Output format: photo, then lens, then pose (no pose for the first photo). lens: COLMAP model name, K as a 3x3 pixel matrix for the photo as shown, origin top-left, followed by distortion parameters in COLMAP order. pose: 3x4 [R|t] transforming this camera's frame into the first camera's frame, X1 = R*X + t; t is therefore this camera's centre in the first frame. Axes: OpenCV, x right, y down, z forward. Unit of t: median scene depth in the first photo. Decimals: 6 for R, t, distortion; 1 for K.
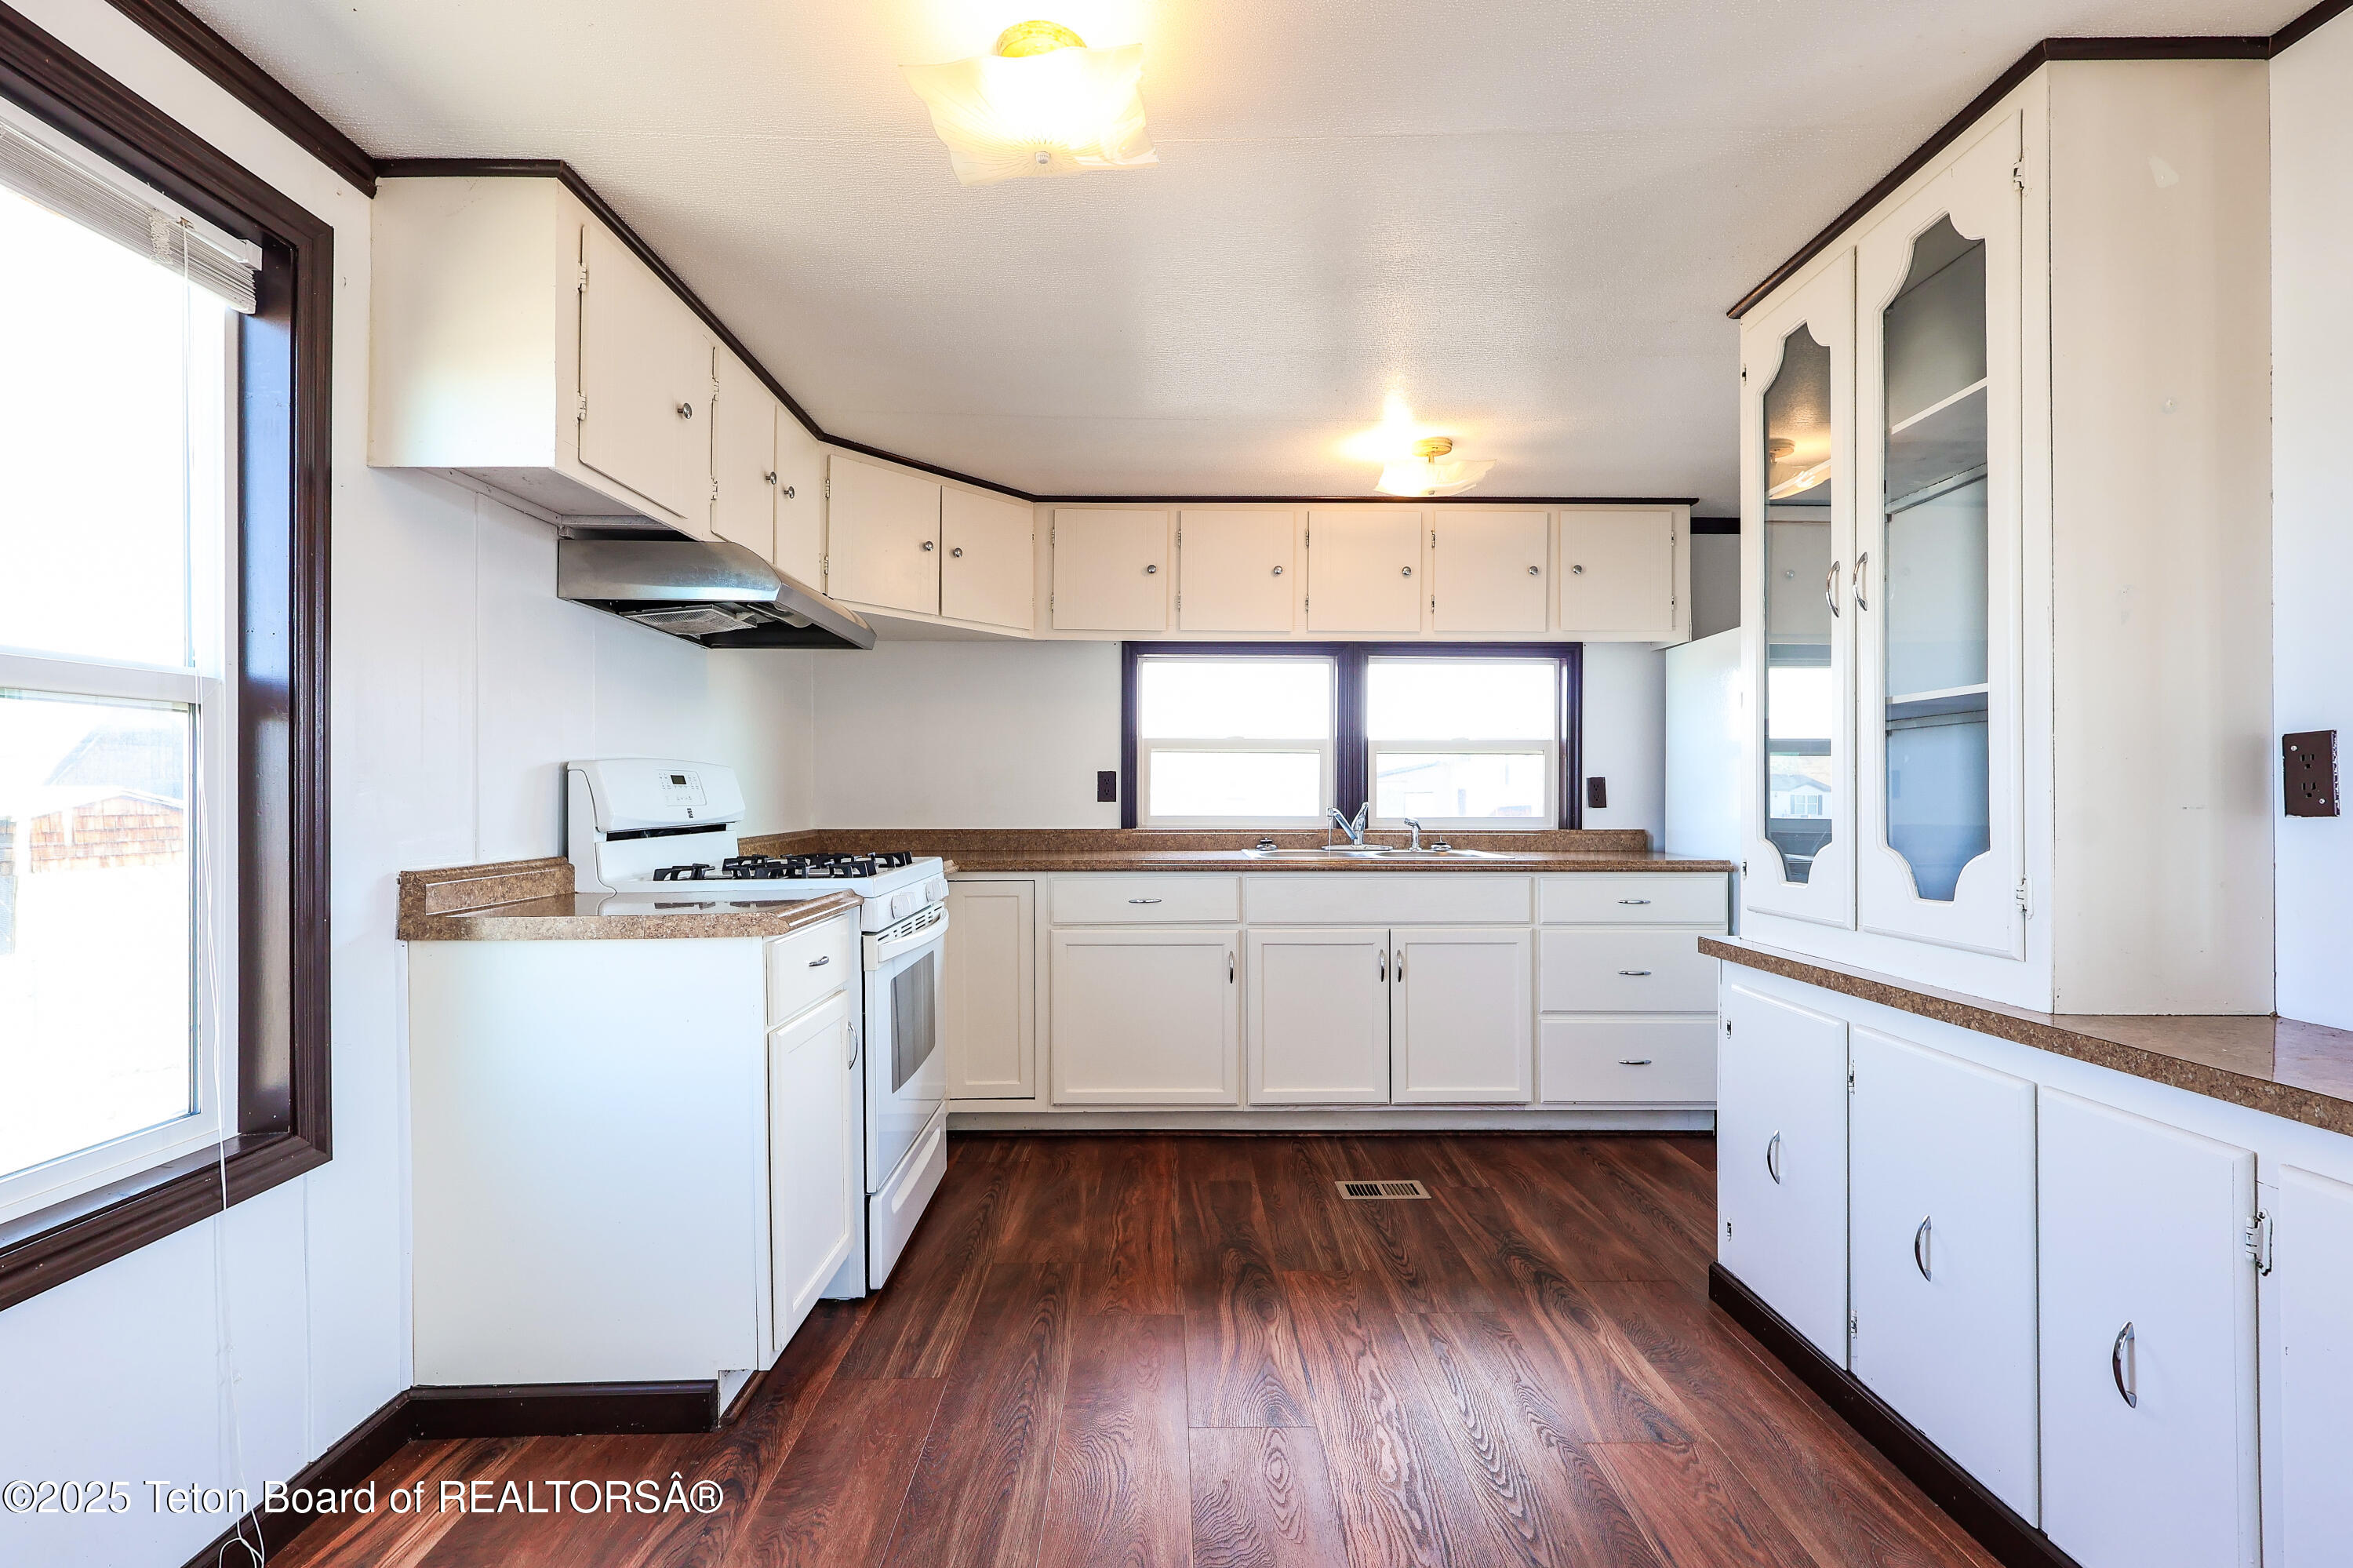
lens RADIAL K [[1087.8, 0, 1175.0], [0, 1087.8, 793.5], [0, 0, 1]] dist [-0.003125, 0.000200]
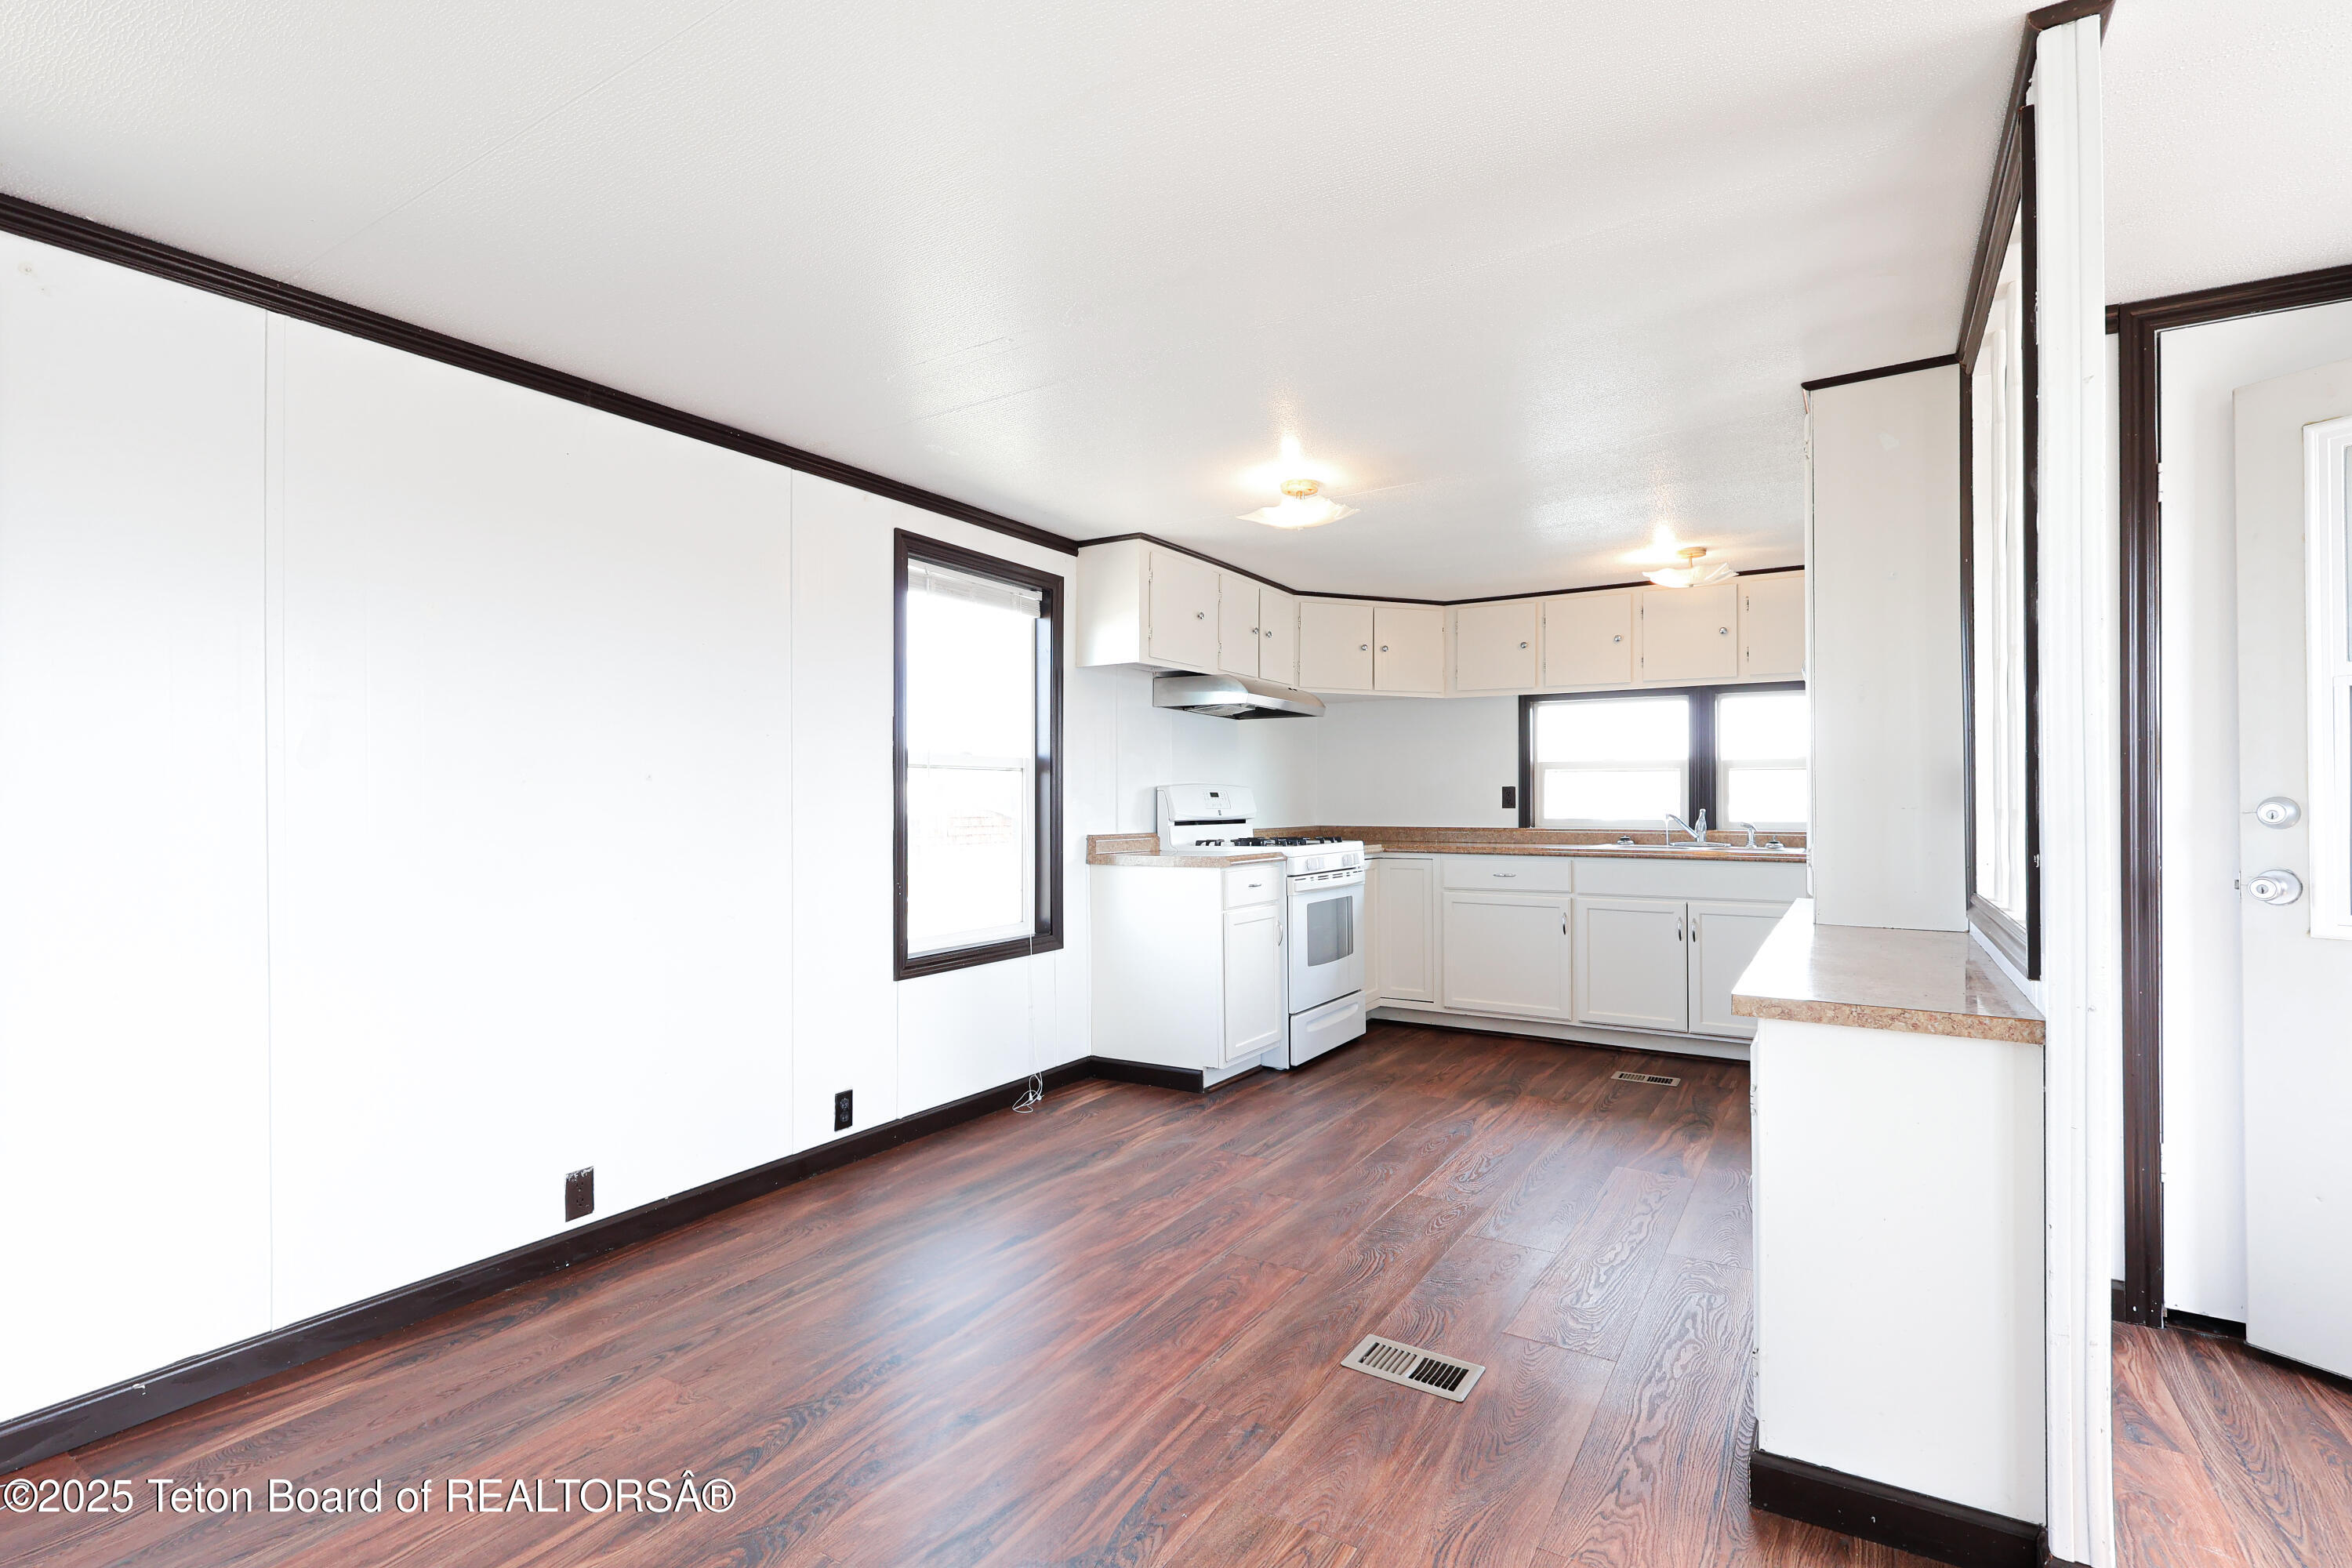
lens RADIAL K [[1087.3, 0, 1175.9], [0, 1087.3, 791.5], [0, 0, 1]] dist [-0.003125, 0.000200]
pose [[0.839738, -0.006244, -0.542955, 0.437265], [0.000054, 0.999935, -0.011416, 0.002687], [0.542991, 0.009557, 0.839684, -0.525925]]
